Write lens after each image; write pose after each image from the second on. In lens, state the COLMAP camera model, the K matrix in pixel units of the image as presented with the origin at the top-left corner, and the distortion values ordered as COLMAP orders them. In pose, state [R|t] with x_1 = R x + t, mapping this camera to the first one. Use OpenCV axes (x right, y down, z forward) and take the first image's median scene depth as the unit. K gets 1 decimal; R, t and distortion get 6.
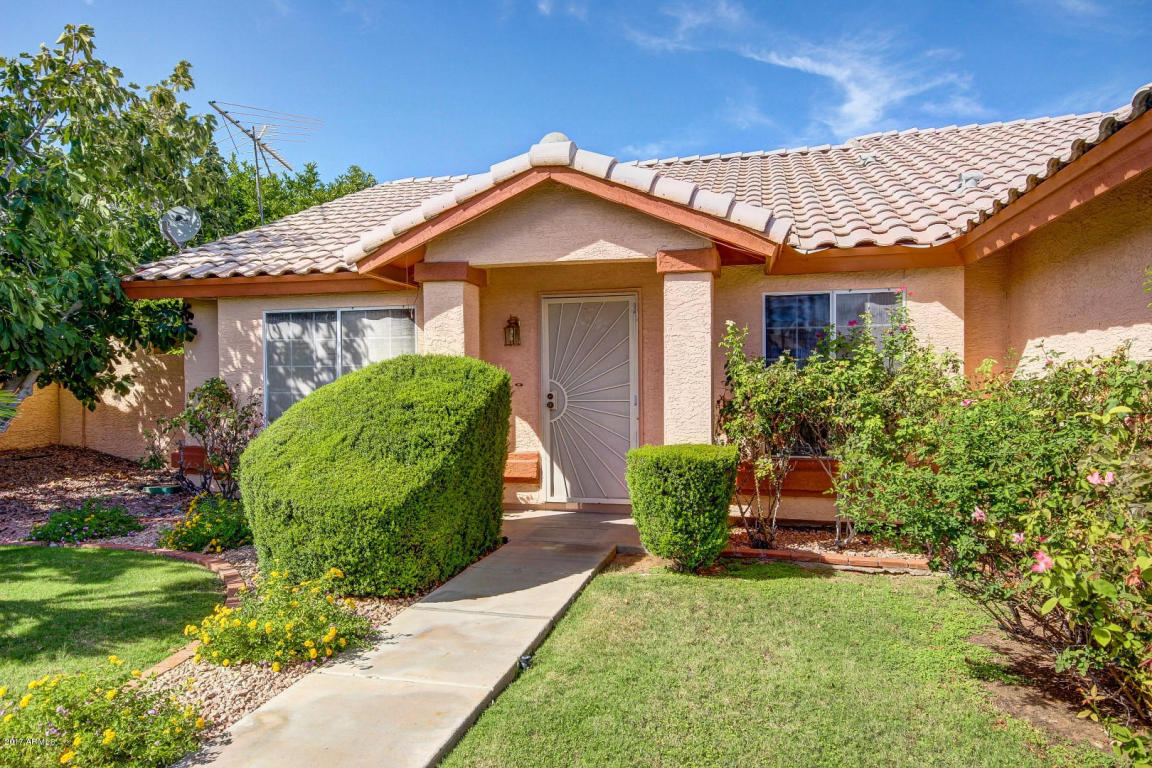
lens RADIAL K [[717.5, 0, 578.6], [0, 717.5, 389.0], [0, 0, 1]] dist [0.018783, -0.005474]
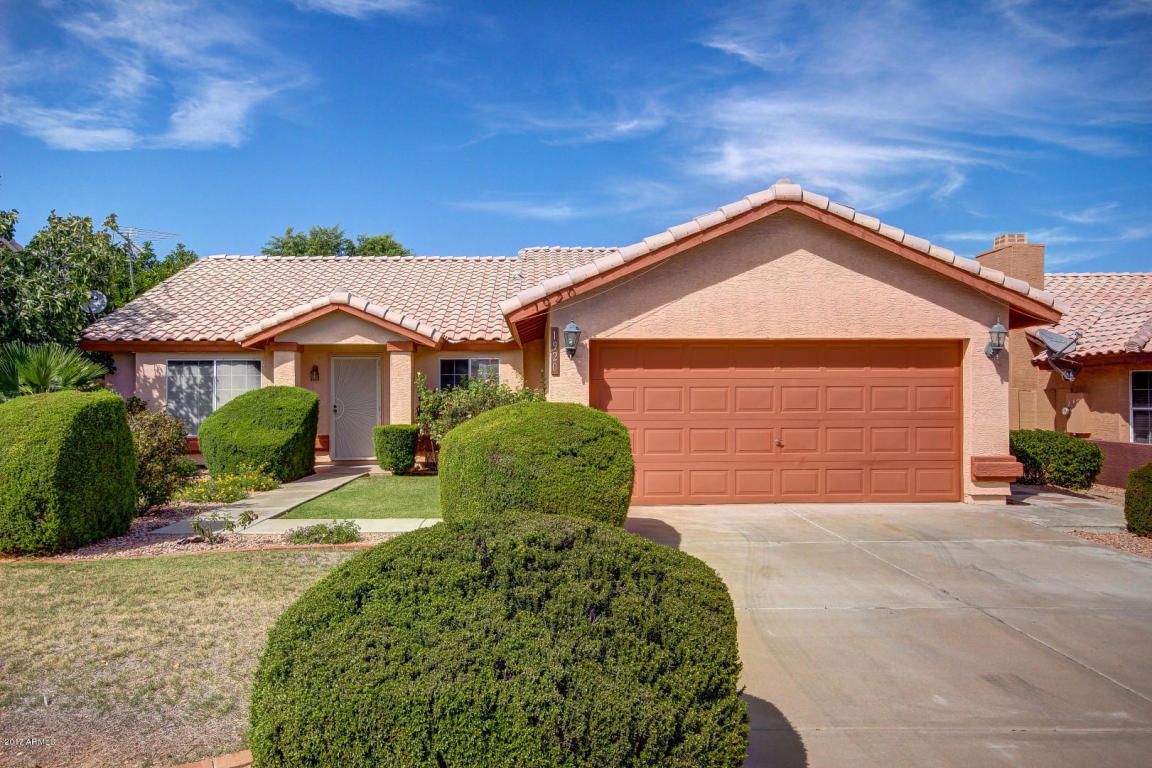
lens RADIAL K [[831.6, 0, 572.2], [0, 831.6, 386.8], [0, 0, 1]] dist [0.030914, 0.005022]
pose [[0.961707, 0.005618, 0.274024, -0.049261], [0.001486, 0.999668, -0.025710, 0.020222], [-0.274077, 0.025133, 0.961379, -1.664937]]
